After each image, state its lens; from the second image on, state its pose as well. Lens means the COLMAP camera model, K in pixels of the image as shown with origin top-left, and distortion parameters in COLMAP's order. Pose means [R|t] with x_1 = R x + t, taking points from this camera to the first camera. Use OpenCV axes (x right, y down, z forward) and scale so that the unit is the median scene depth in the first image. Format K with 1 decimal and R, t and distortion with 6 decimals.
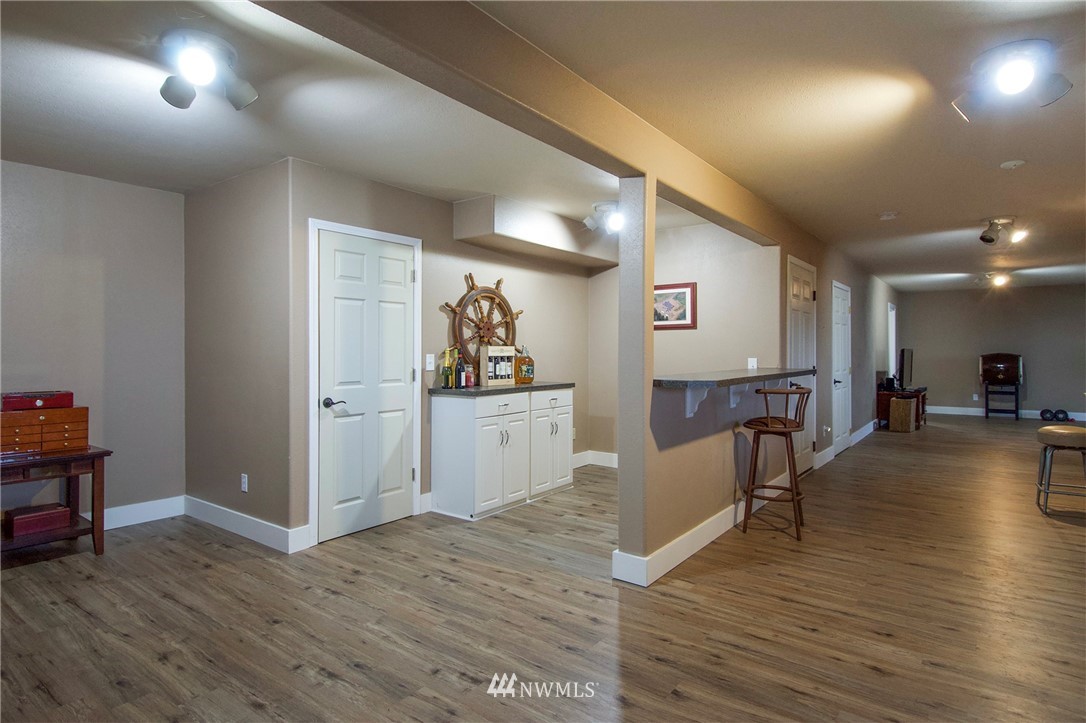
lens RADIAL K [[581.9, 0, 544.5], [0, 581.9, 354.1], [0, 0, 1]] dist [0.005883, -0.003421]
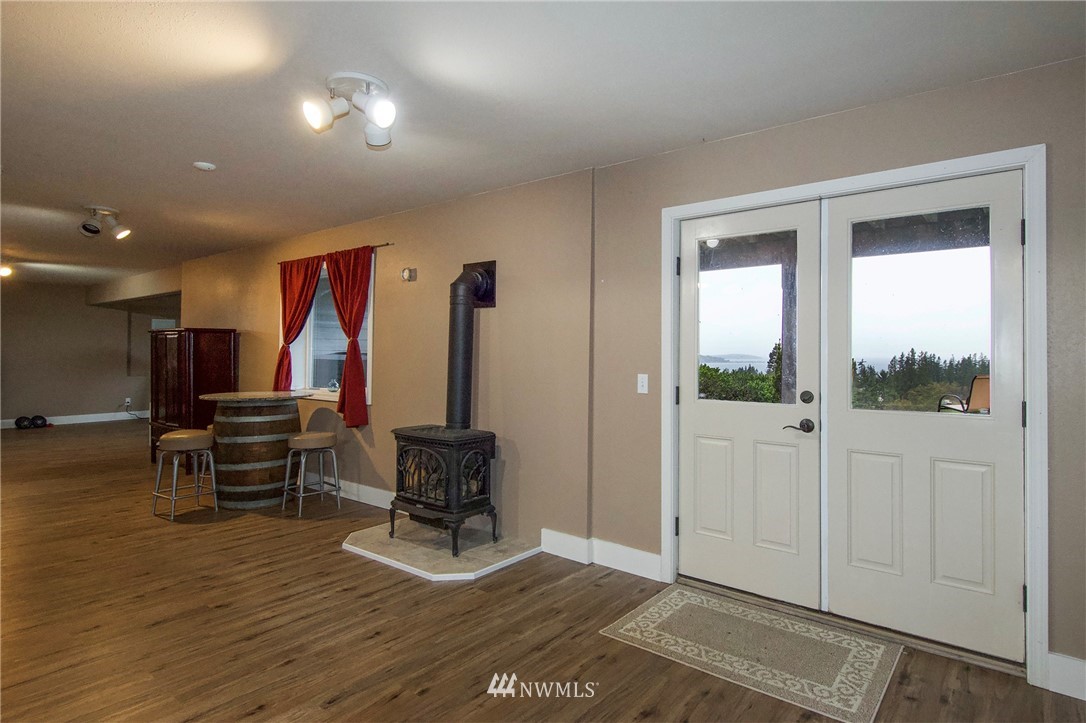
lens RADIAL K [[581.9, 0, 563.6], [0, 581.9, 358.4], [0, 0, 1]] dist [0.005883, -0.003421]
pose [[0.005158, -0.007046, 0.999962, -0.154342], [-0.000839, 0.999975, 0.007050, -0.013053], [-0.999986, -0.000875, 0.005152, 0.379460]]
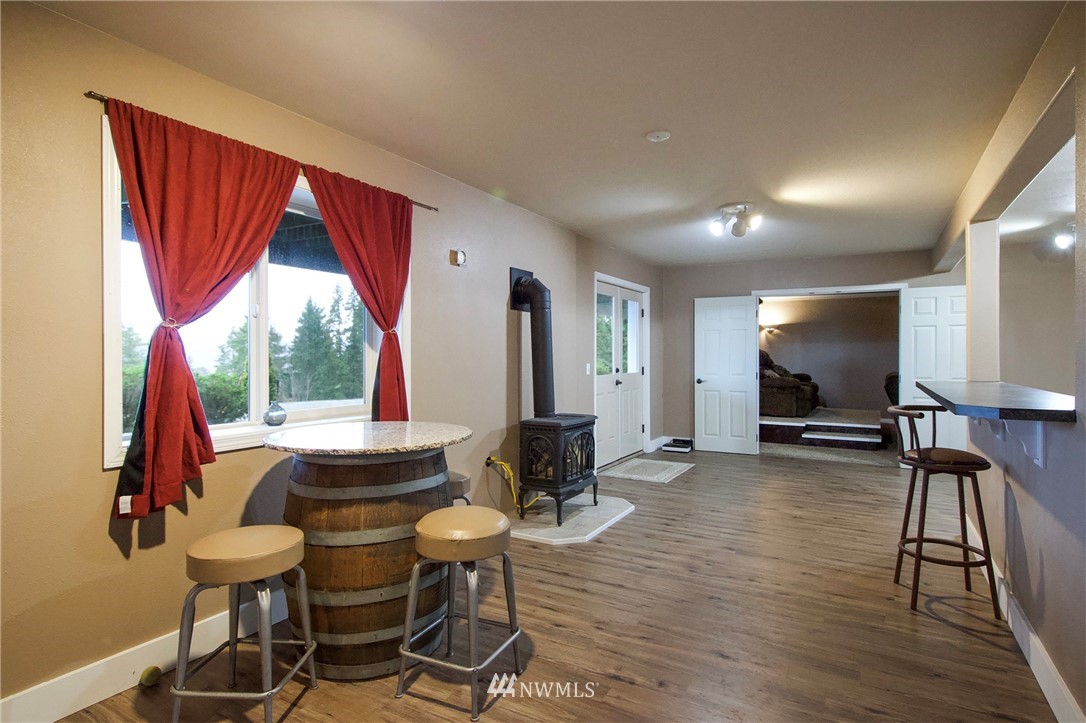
lens RADIAL K [[581.9, 0, 544.8], [0, 581.9, 356.9], [0, 0, 1]] dist [0.005883, -0.003421]
pose [[-0.990647, -0.001474, -0.136438, 1.054008], [-0.003007, 0.999935, 0.011031, -0.013240], [0.136413, 0.011339, -0.990587, 1.758994]]
